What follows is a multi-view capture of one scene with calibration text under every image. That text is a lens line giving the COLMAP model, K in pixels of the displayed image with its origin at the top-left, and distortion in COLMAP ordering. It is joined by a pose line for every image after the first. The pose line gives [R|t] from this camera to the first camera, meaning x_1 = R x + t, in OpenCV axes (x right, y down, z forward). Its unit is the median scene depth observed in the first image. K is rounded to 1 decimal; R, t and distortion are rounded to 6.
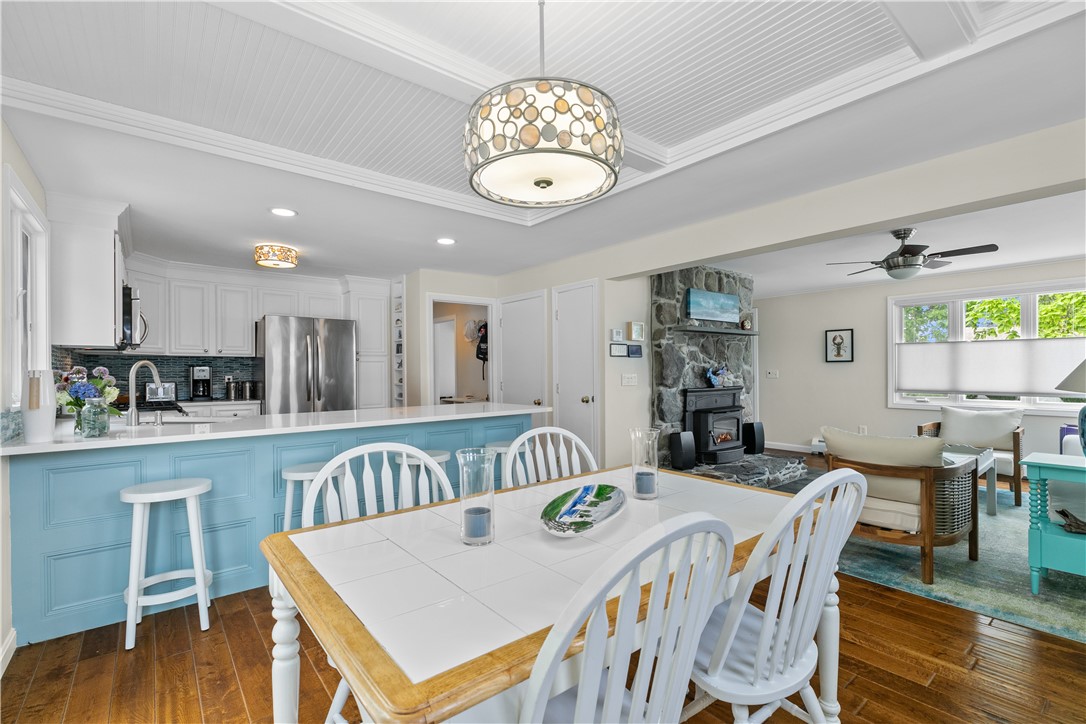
lens RADIAL K [[486.6, 0, 540.2], [0, 486.6, 372.0], [0, 0, 1]] dist [0.000177, -0.000194]
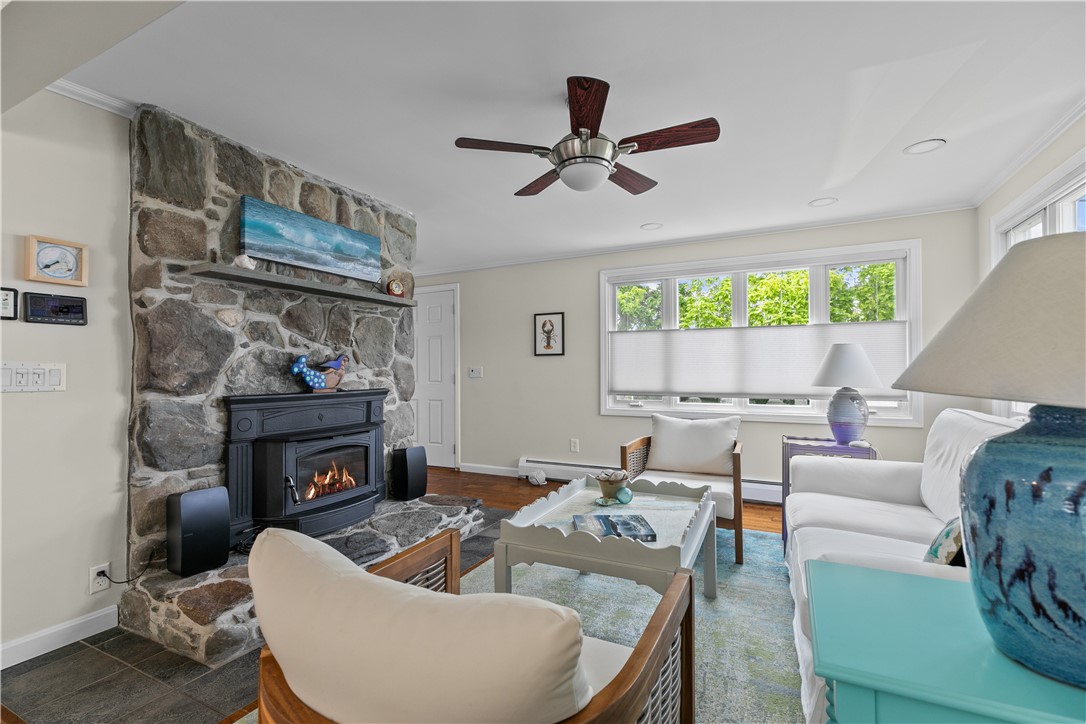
lens RADIAL K [[486.6, 0, 540.2], [0, 486.6, 372.0], [0, 0, 1]] dist [0.000177, -0.000194]
pose [[0.907790, 0.003130, 0.419414, 0.360785], [-0.000546, 0.999980, -0.006281, 0.012534], [-0.419426, 0.005473, 0.907773, 0.402674]]
